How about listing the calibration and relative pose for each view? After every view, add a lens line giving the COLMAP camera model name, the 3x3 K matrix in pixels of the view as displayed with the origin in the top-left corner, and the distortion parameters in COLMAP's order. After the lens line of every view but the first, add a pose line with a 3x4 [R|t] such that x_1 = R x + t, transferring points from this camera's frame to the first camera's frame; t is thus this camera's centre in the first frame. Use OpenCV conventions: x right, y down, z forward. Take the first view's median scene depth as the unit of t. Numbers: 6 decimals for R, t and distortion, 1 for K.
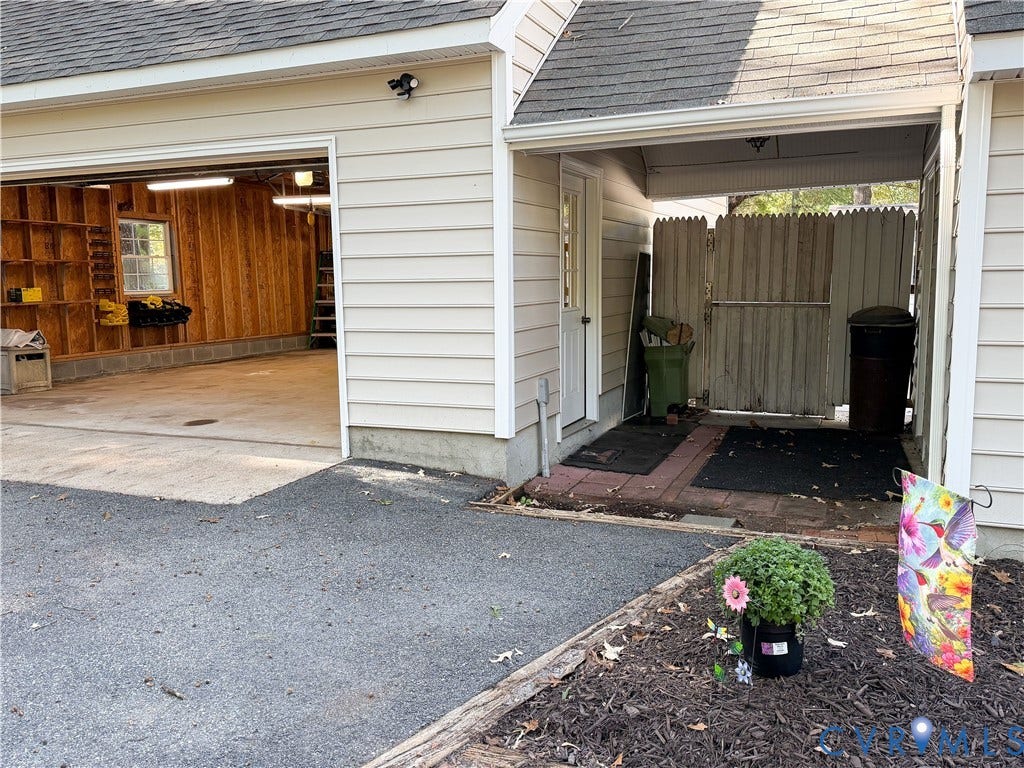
lens RADIAL K [[871.7, 0, 512.0], [0, 871.7, 384.0], [0, 0, 1]] dist [0.206937, -0.342549]
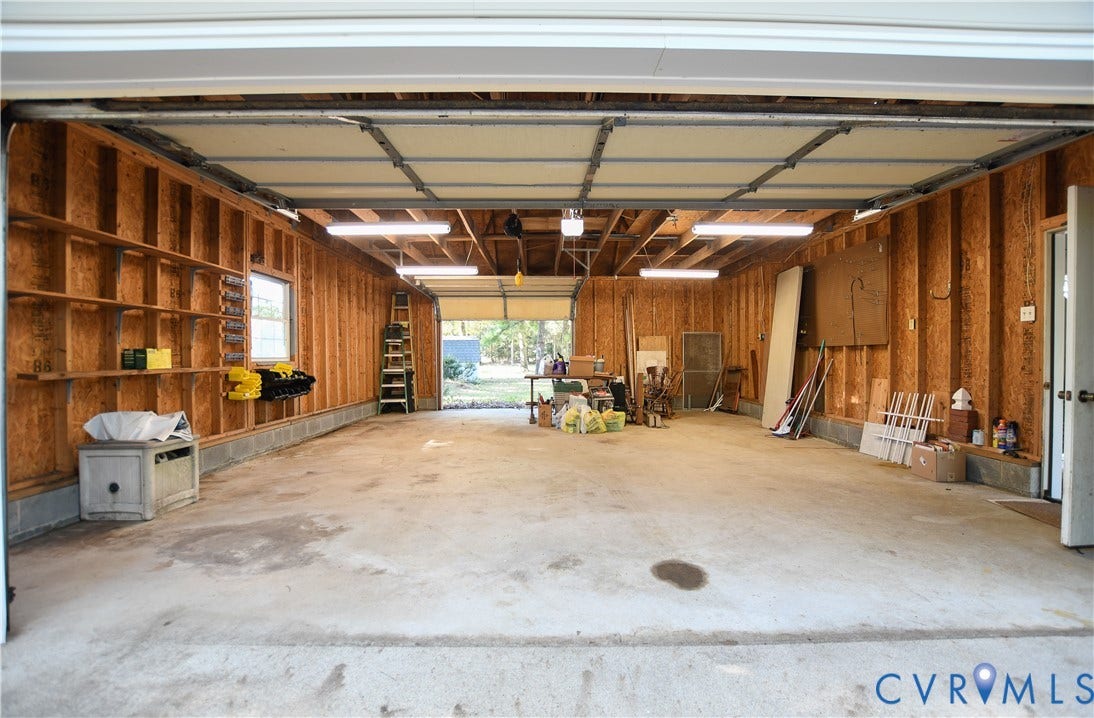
lens RADIAL K [[486.6, 0, 547.0], [0, 486.6, 359.0], [0, 0, 1]] dist [-0.030563, -0.000094]
pose [[0.916202, 0.008116, 0.400633, -0.598986], [0.041098, 0.992620, -0.114094, -0.066980], [-0.398603, 0.120998, 0.909107, 0.810687]]
